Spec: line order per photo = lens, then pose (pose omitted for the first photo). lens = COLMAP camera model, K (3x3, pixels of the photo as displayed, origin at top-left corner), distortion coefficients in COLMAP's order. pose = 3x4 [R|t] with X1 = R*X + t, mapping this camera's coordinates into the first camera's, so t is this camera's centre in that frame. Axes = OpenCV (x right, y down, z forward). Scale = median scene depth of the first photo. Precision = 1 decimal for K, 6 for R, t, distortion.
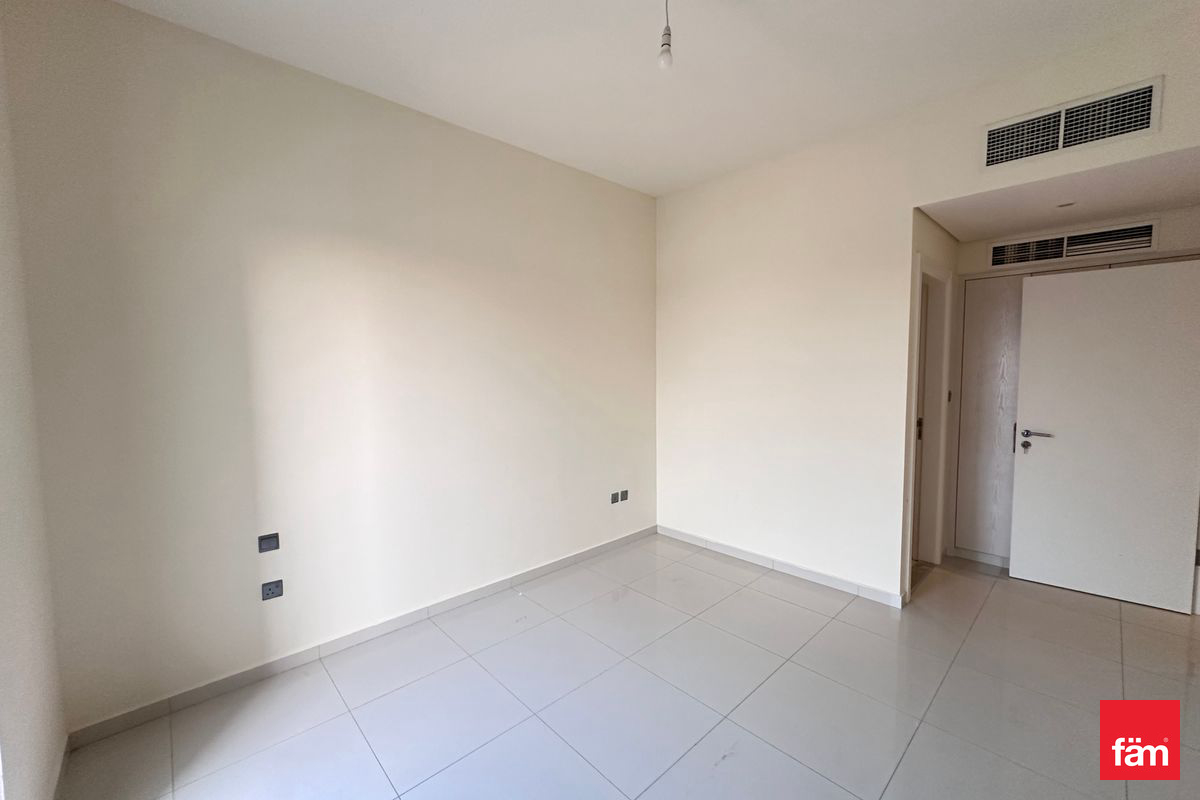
lens RADIAL K [[477.1, 0, 600.0], [0, 477.1, 400.0], [0, 0, 1]] dist [0.000412, 0.000066]
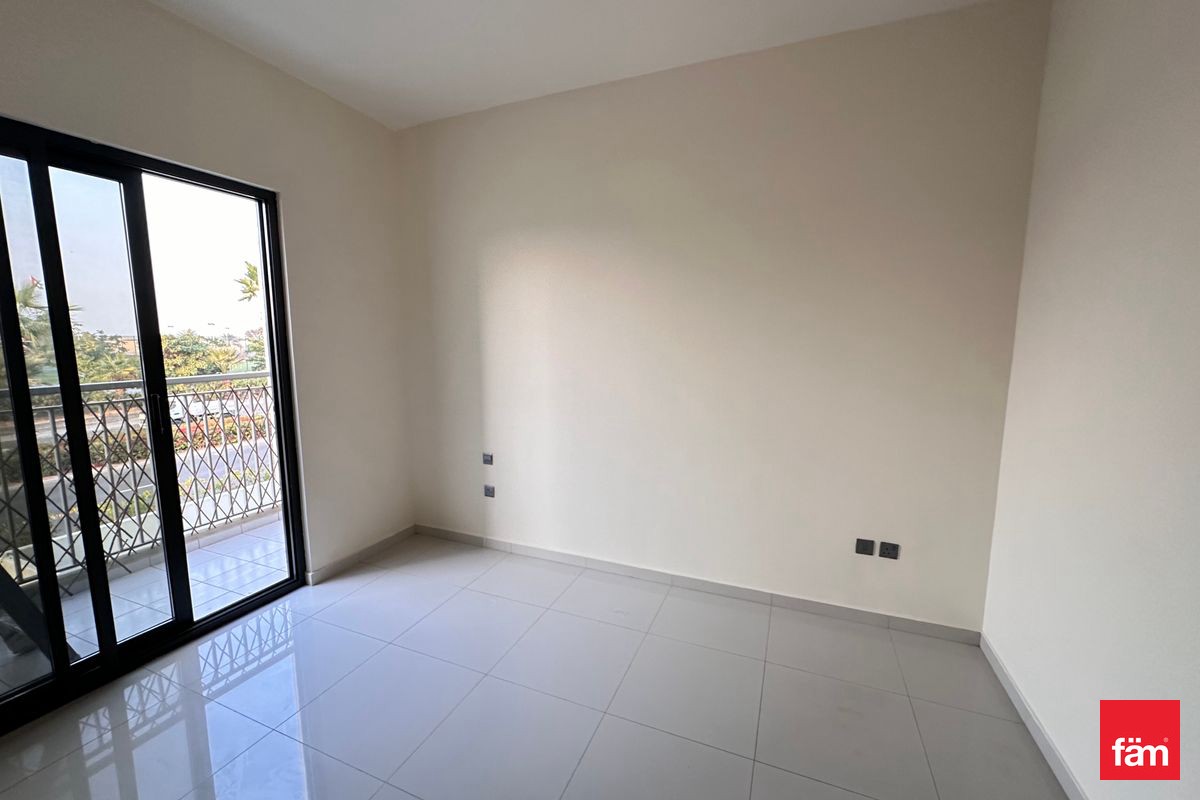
lens RADIAL K [[477.1, 0, 600.0], [0, 477.1, 400.0], [0, 0, 1]] dist [0.000412, 0.000066]
pose [[0.407636, 0.123842, -0.904708, 0.728726], [-0.063803, 0.992202, 0.107071, -0.054855], [0.910913, 0.014077, 0.412359, 0.696794]]
